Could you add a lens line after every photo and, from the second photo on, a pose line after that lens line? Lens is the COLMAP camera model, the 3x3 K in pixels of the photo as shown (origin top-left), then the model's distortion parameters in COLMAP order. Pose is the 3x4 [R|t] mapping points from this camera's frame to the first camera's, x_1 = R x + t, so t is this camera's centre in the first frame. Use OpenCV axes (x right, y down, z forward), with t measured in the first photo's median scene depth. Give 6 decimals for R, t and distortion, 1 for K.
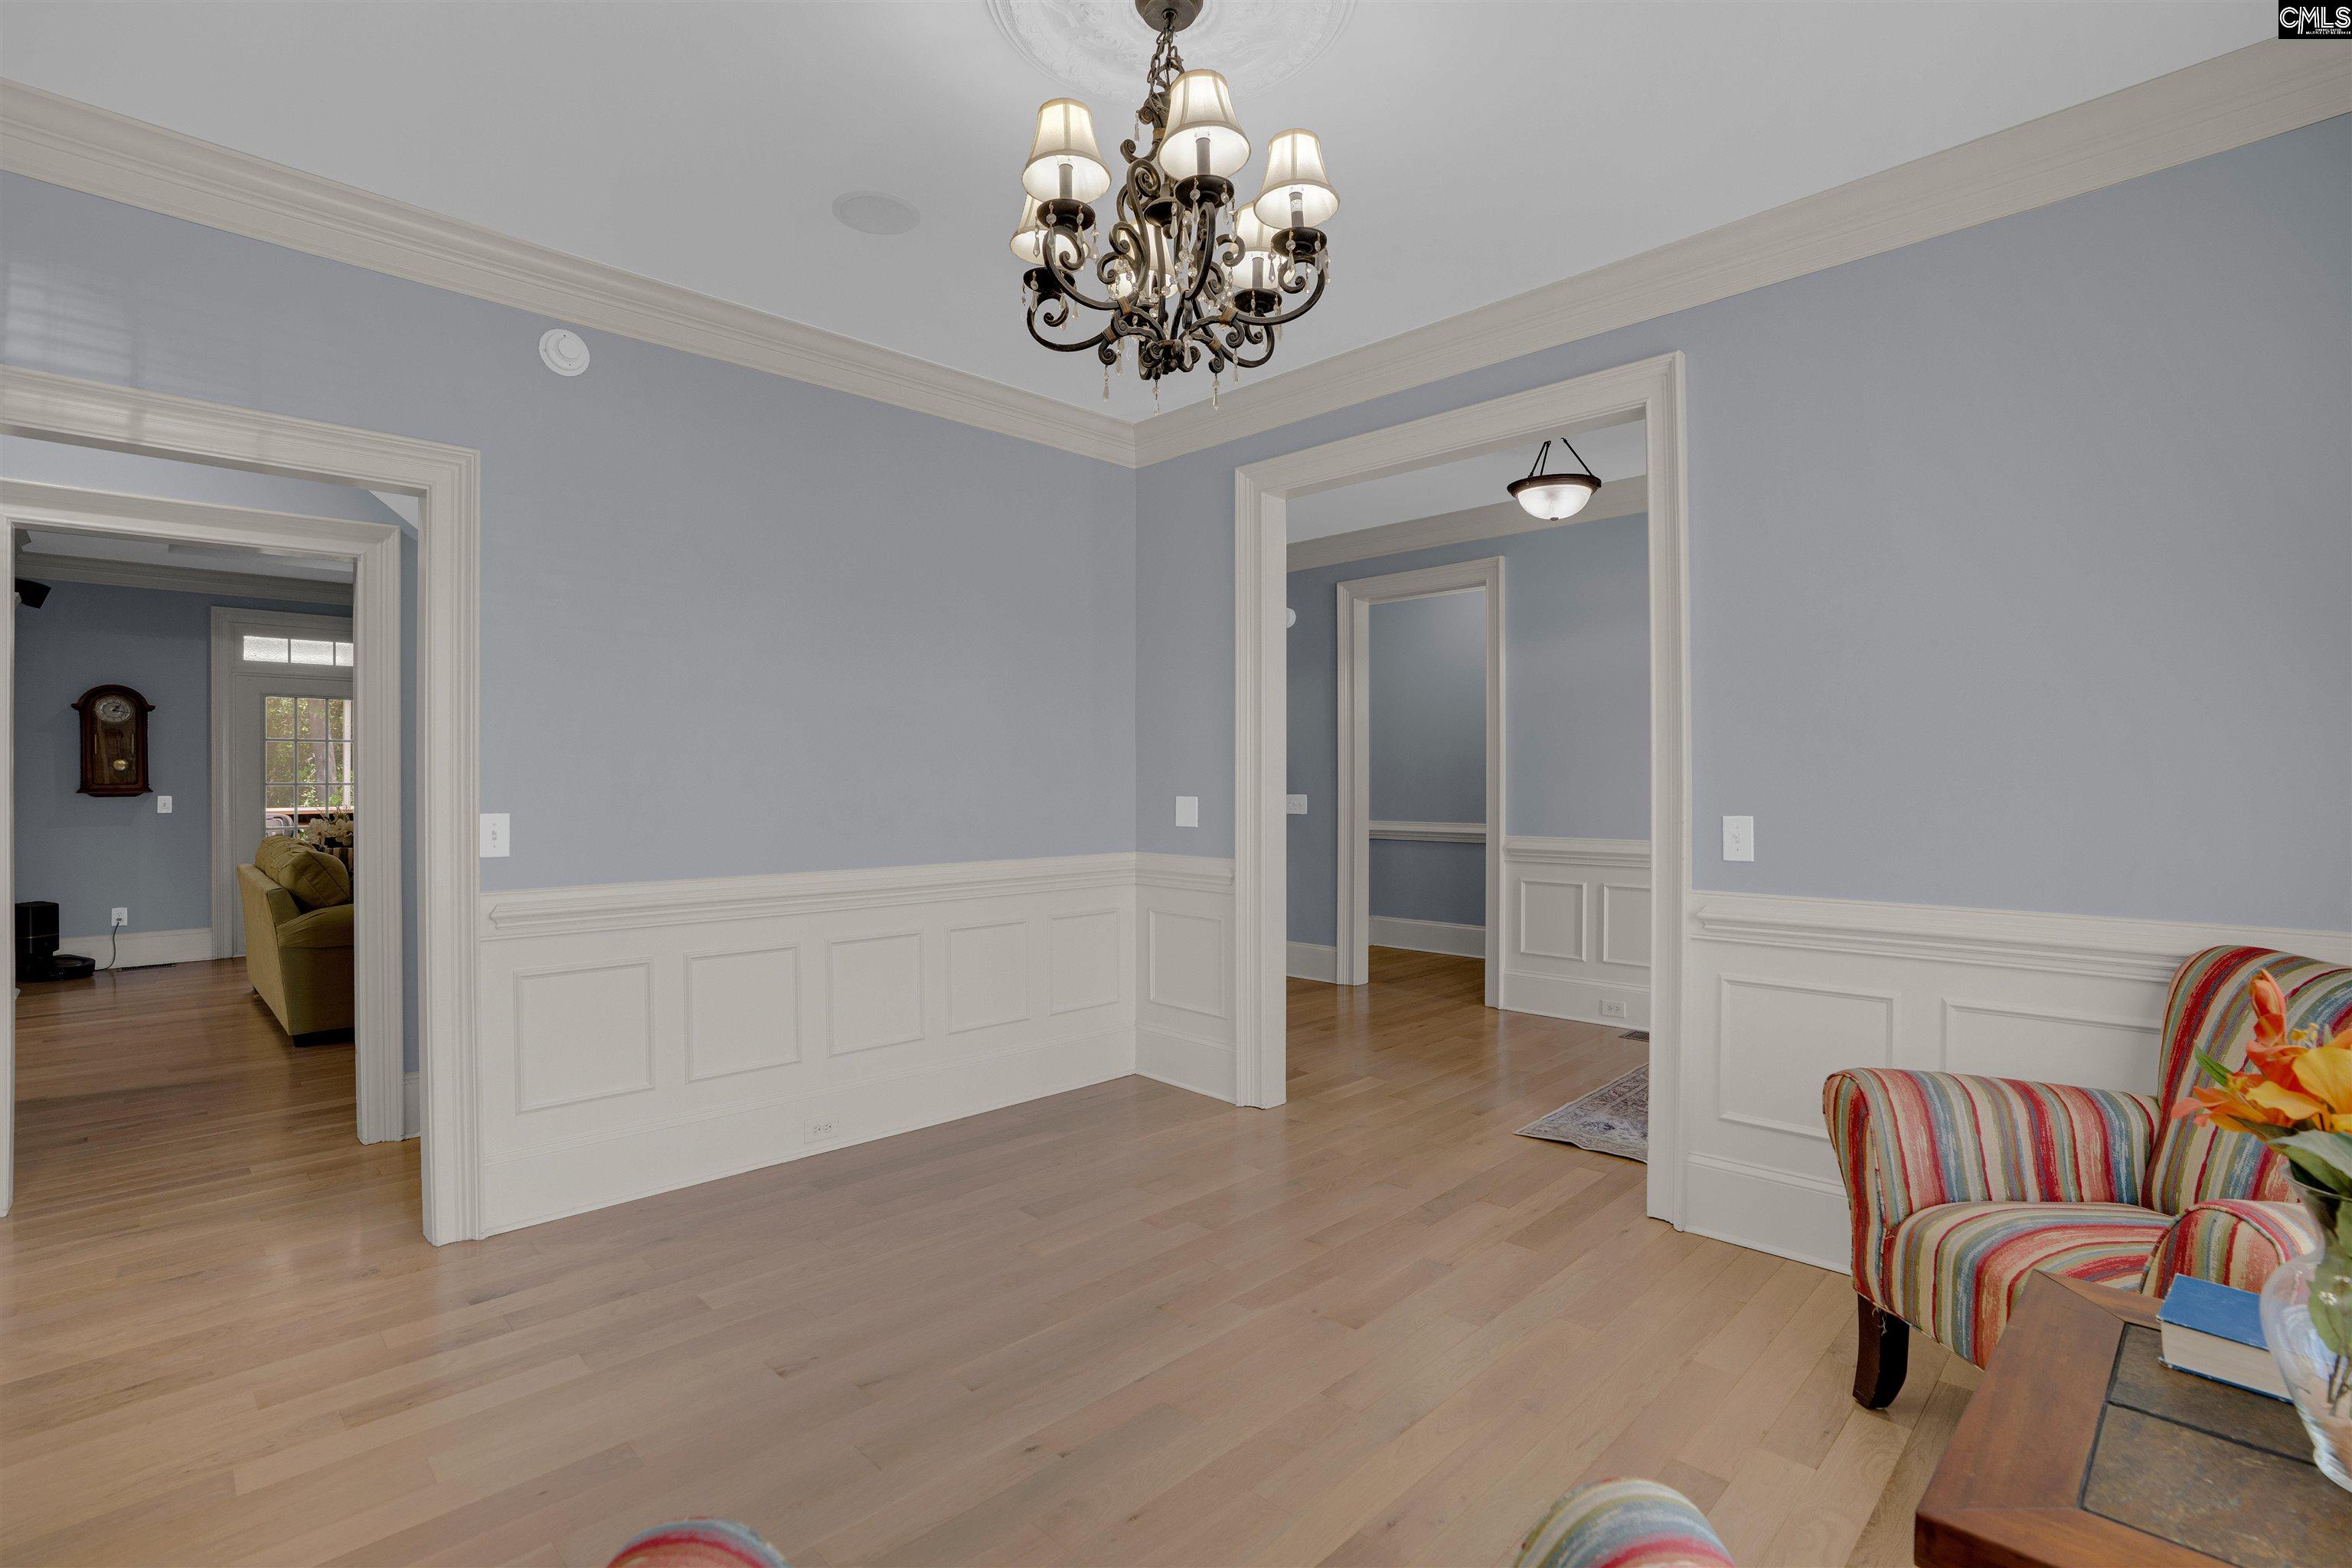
lens RADIAL K [[1097.2, 0, 1182.0], [0, 1097.2, 784.2], [0, 0, 1]] dist [-0.023210, 0.000633]
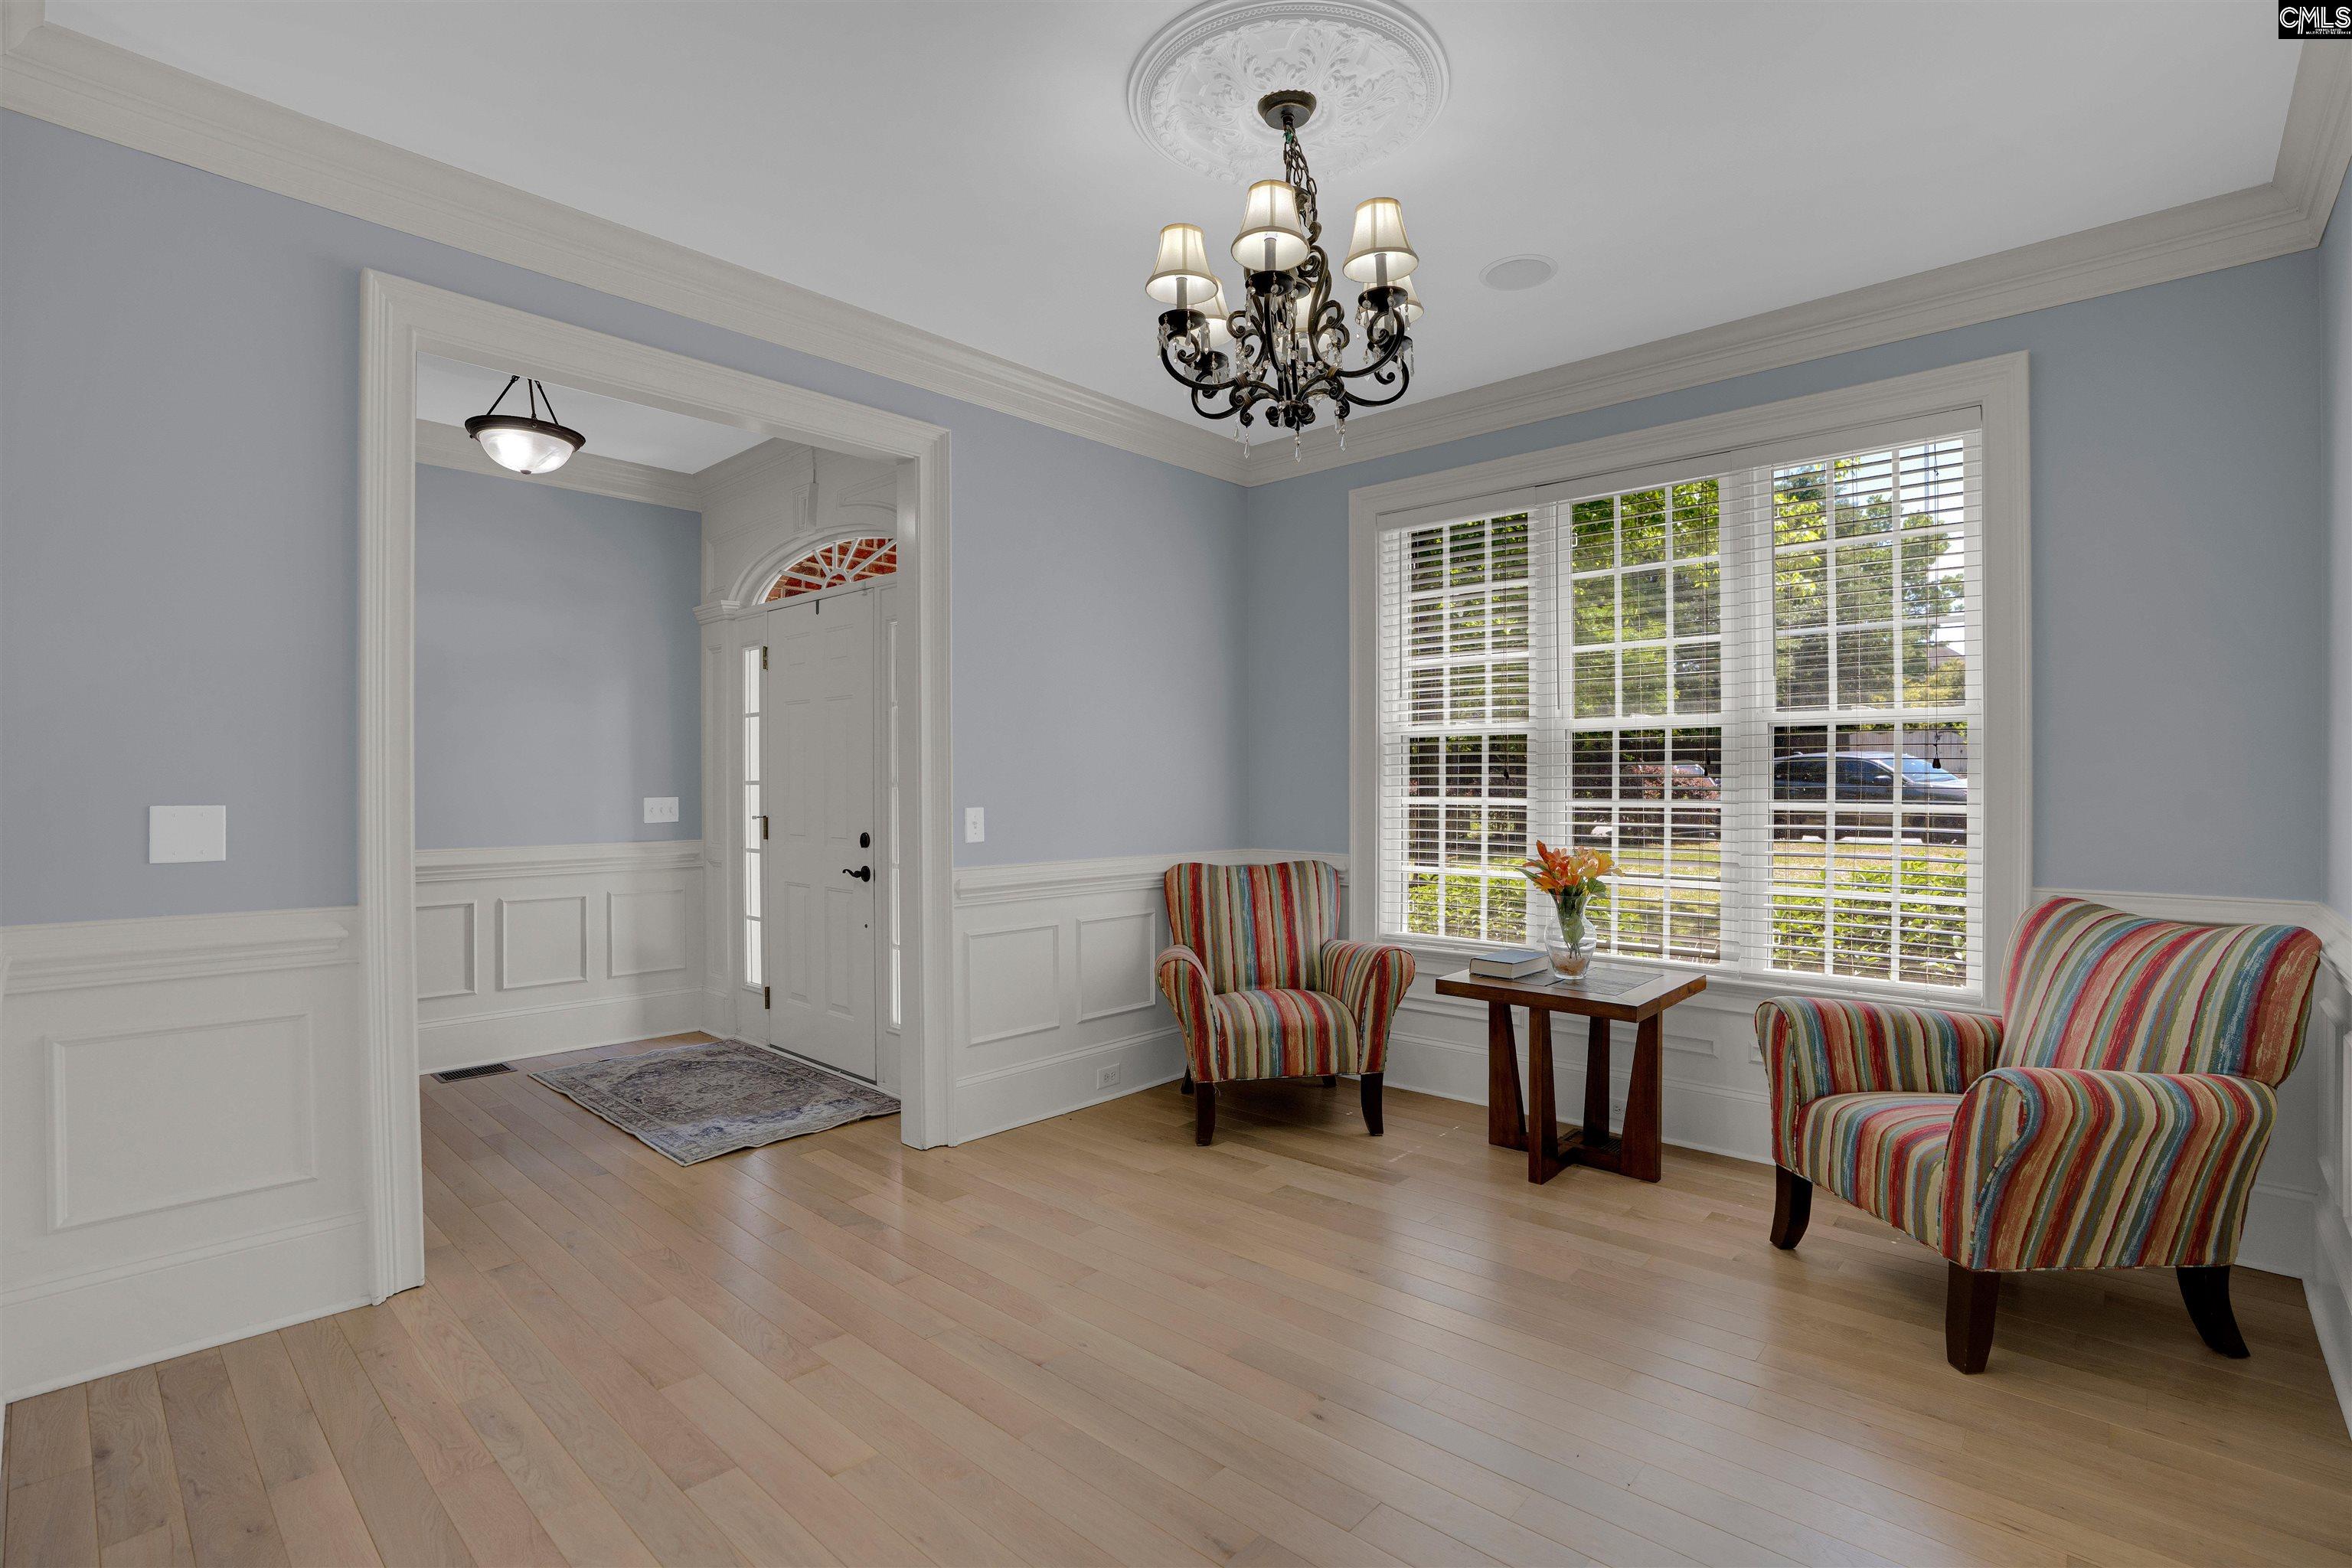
lens RADIAL K [[1097.2, 0, 1181.5], [0, 1097.2, 787.4], [0, 0, 1]] dist [-0.023210, 0.000633]
pose [[-0.028250, -0.001650, 0.999600, -0.688289], [0.002643, 0.999995, 0.001725, 0.003269], [-0.999597, 0.002691, -0.028246, 0.683383]]
